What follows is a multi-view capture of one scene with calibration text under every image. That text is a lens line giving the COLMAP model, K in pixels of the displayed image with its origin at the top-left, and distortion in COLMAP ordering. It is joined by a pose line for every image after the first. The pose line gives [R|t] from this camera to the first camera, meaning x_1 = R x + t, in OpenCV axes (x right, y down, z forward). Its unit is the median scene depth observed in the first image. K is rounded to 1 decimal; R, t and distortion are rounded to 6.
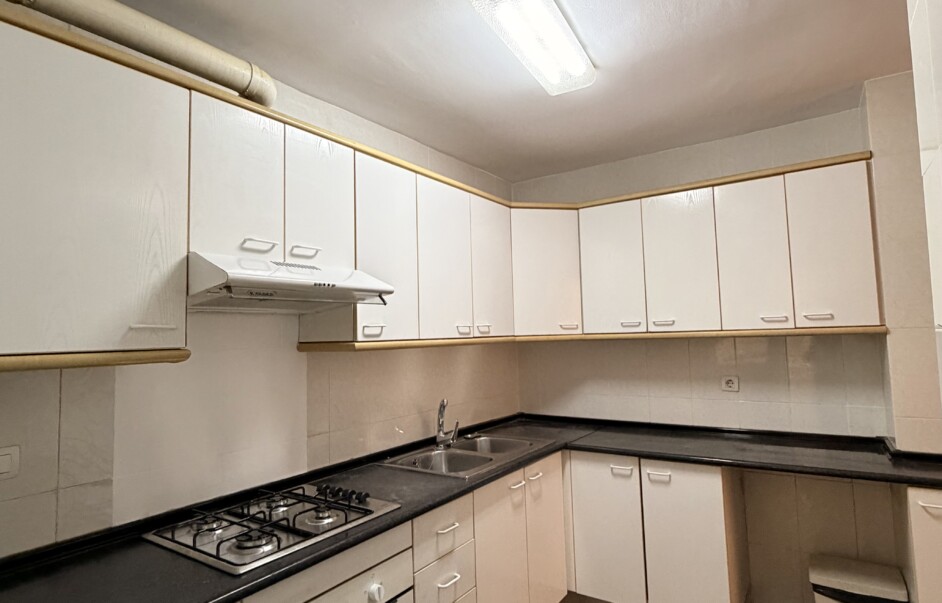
lens RADIAL K [[501.4, 0, 480.1], [0, 501.4, 305.3], [0, 0, 1]] dist [0.007974, 0.001973]
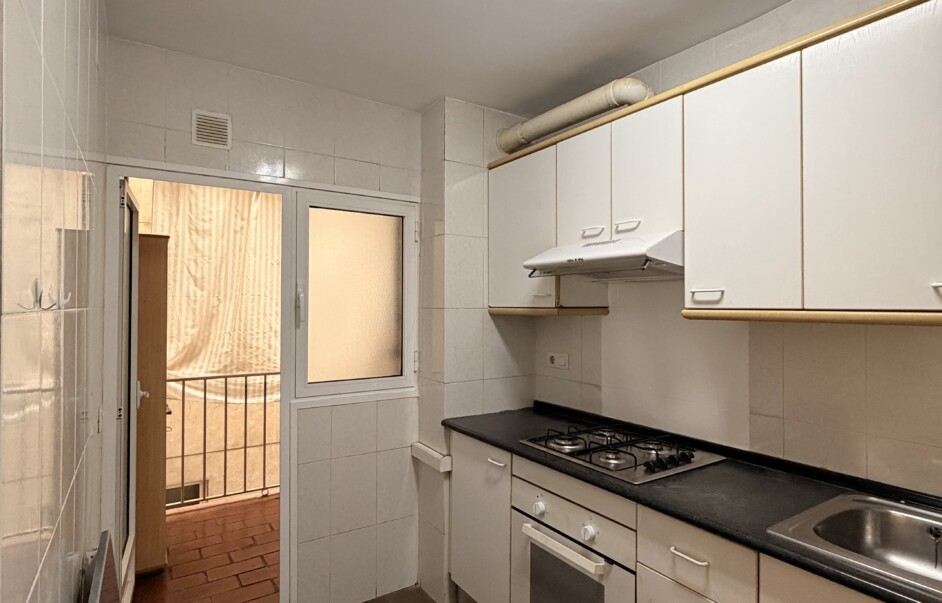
lens RADIAL K [[501.4, 0, 474.1], [0, 501.4, 299.5], [0, 0, 1]] dist [0.007974, 0.001973]
pose [[-0.360687, 0.019384, -0.932486, 0.710911], [0.064498, 0.997909, -0.004204, 0.034019], [0.930454, -0.061660, -0.361183, 0.933560]]
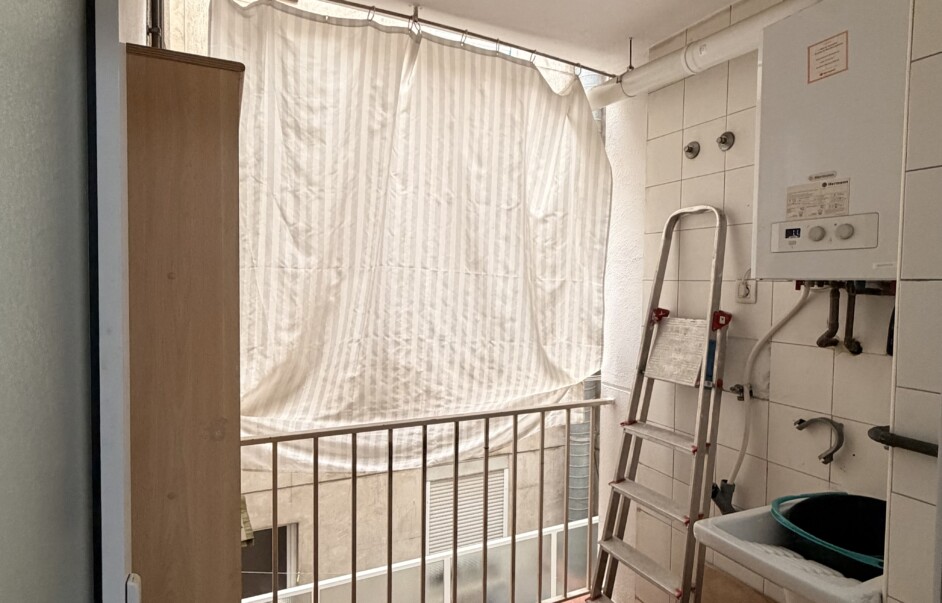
lens RADIAL K [[501.4, 0, 468.8], [0, 501.4, 297.6], [0, 0, 1]] dist [0.007974, 0.001973]
pose [[-0.515508, 0.040693, -0.855918, 0.525023], [0.056242, 0.998325, 0.013590, 0.027936], [0.855037, -0.041132, -0.516933, 0.710421]]
